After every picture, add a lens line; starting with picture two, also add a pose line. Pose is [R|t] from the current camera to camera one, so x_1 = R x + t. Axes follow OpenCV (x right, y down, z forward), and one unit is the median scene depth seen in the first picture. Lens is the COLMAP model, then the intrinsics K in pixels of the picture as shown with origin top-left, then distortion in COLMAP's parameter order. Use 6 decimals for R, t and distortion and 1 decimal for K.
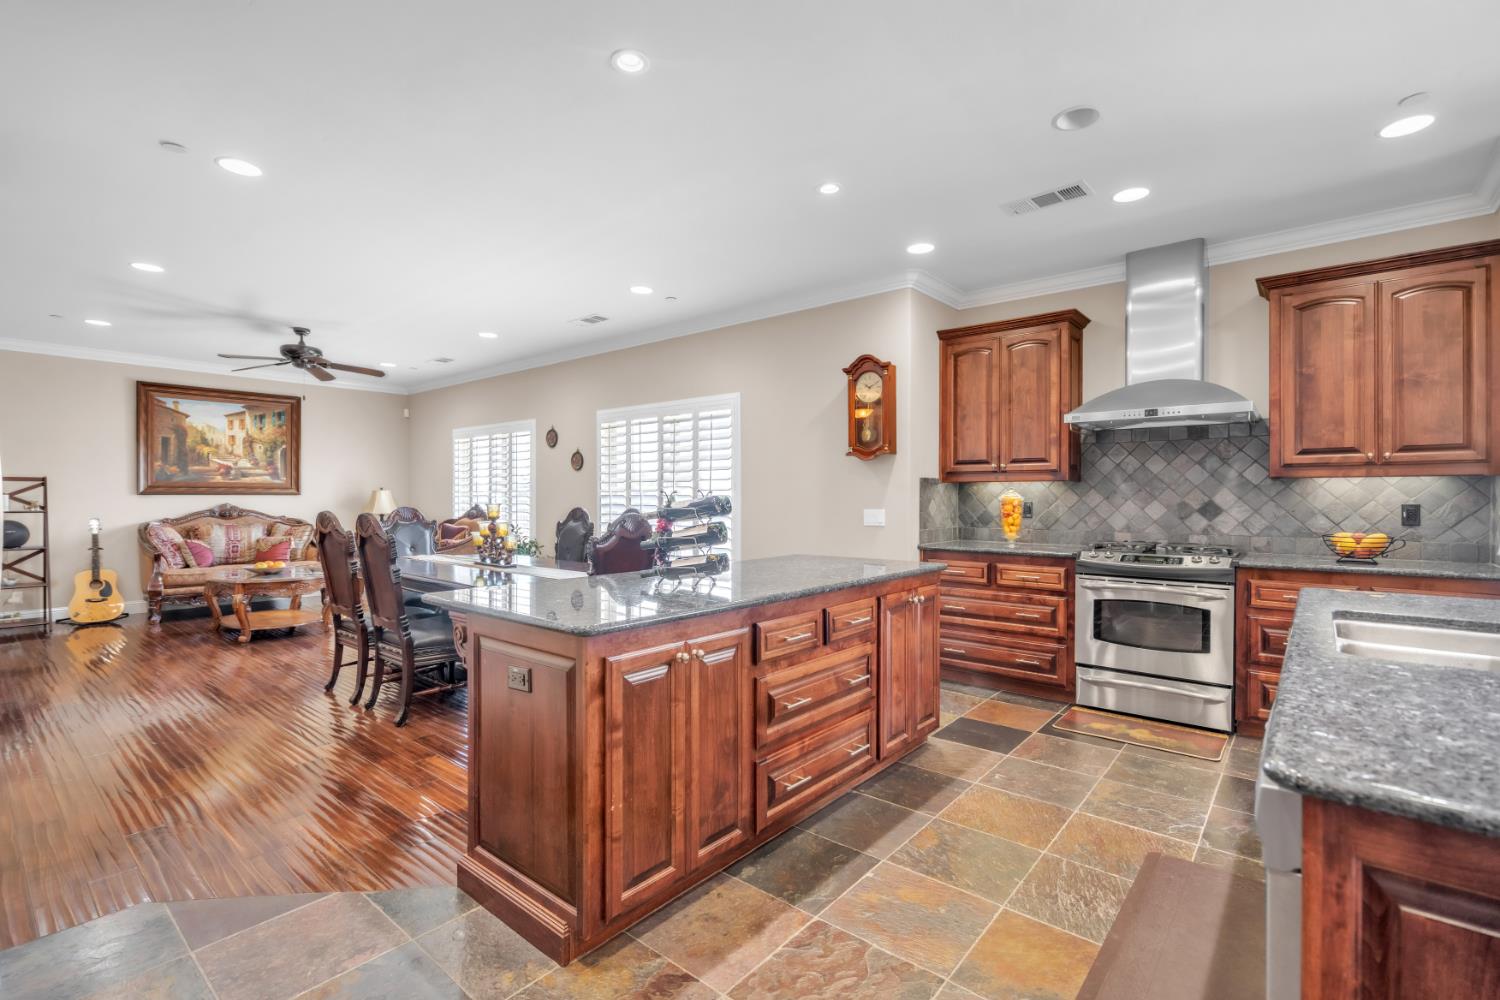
lens RADIAL K [[674.8, 0, 750.0], [0, 674.8, 500.0], [0, 0, 1]] dist [0.000910, 0.000061]
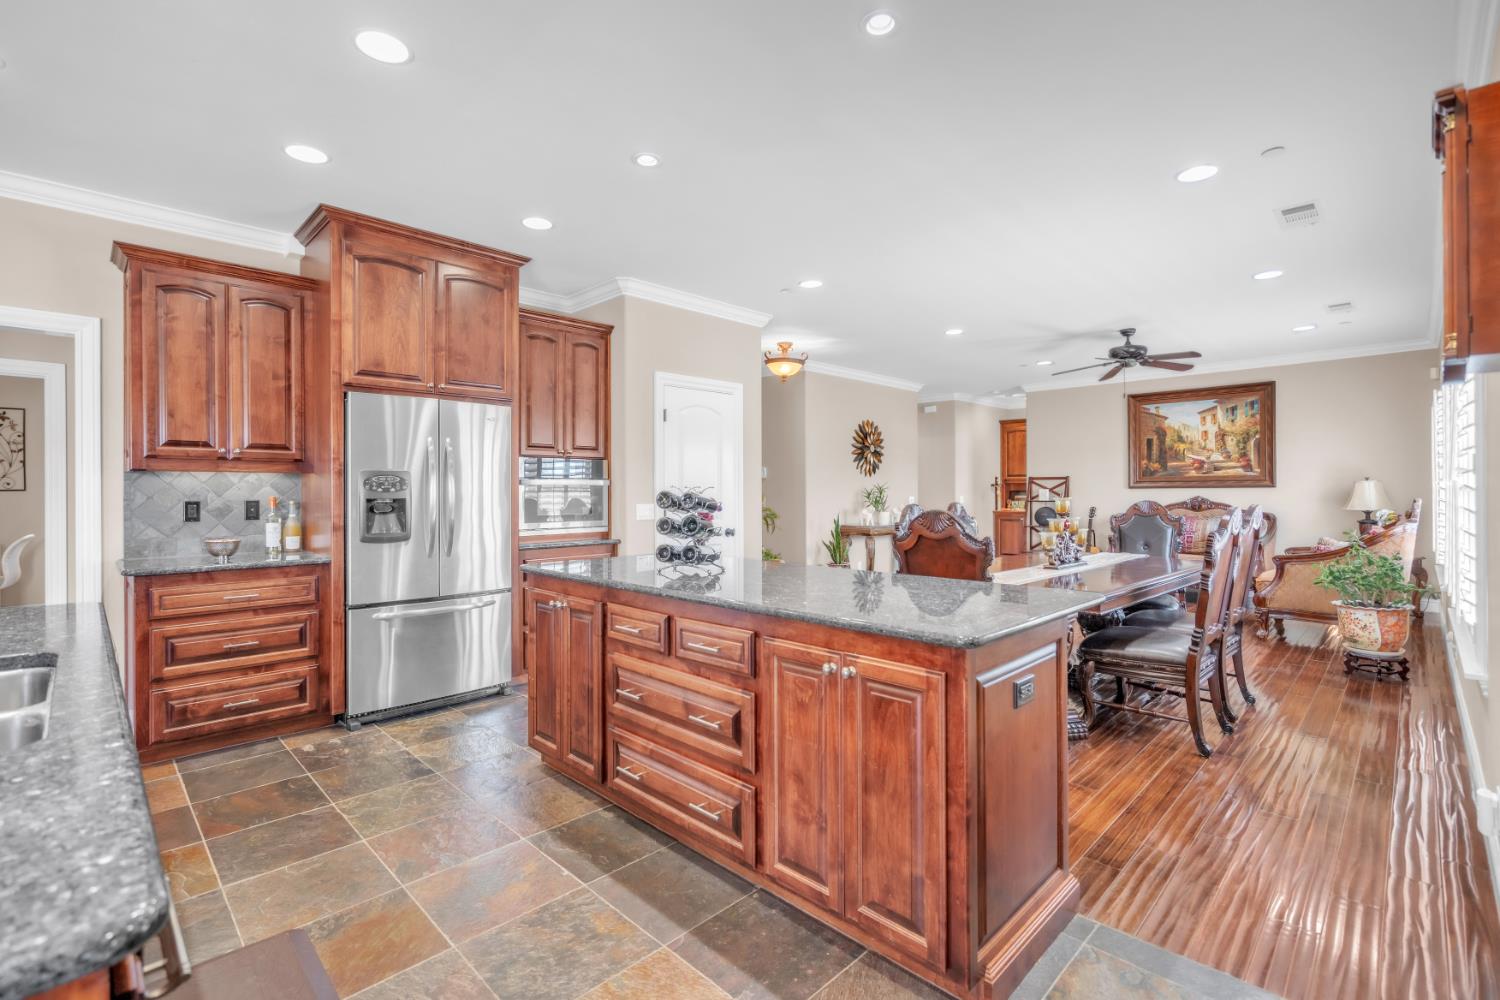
lens RADIAL K [[671.7, 0, 749.2], [0, 671.7, 494.0], [0, 0, 1]] dist [-0.000830, -0.000082]
pose [[-0.084127, 0.002025, -0.996453, 0.382572], [0.000767, 0.999998, 0.001967, -0.001032], [0.996455, -0.000599, -0.084128, 0.455611]]
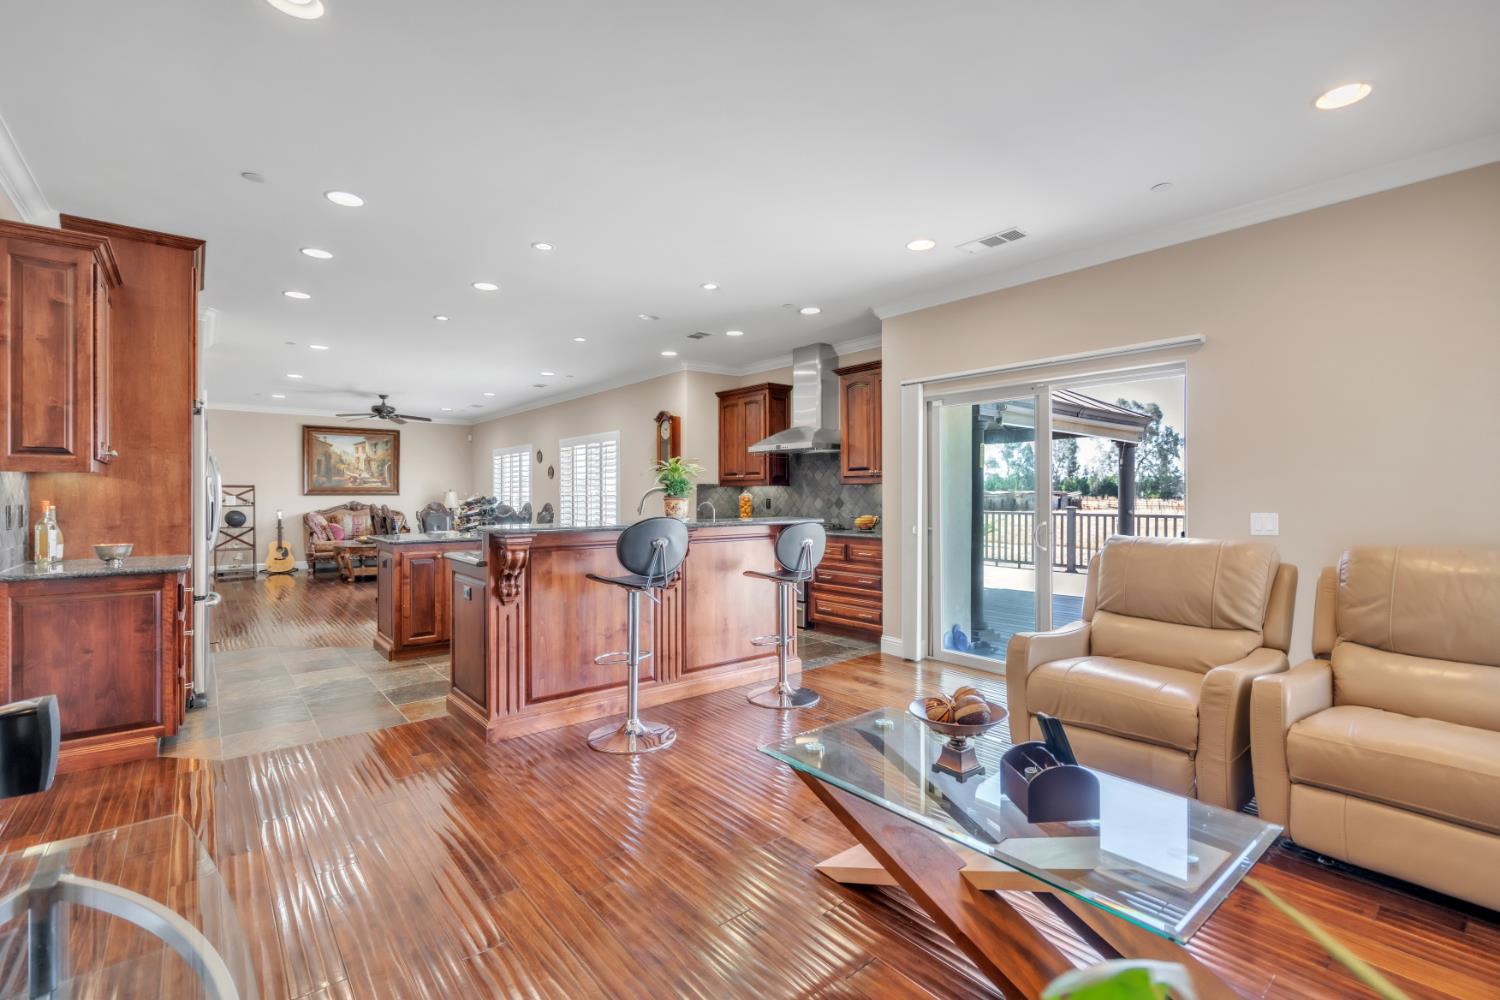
lens RADIAL K [[671.7, 0, 749.2], [0, 671.7, 494.0], [0, 0, 1]] dist [-0.000830, -0.000082]
pose [[0.982593, -0.003757, -0.185733, 0.475929], [0.002707, 0.999979, -0.005911, 0.001211], [0.185751, 0.005305, 0.982582, -0.411469]]
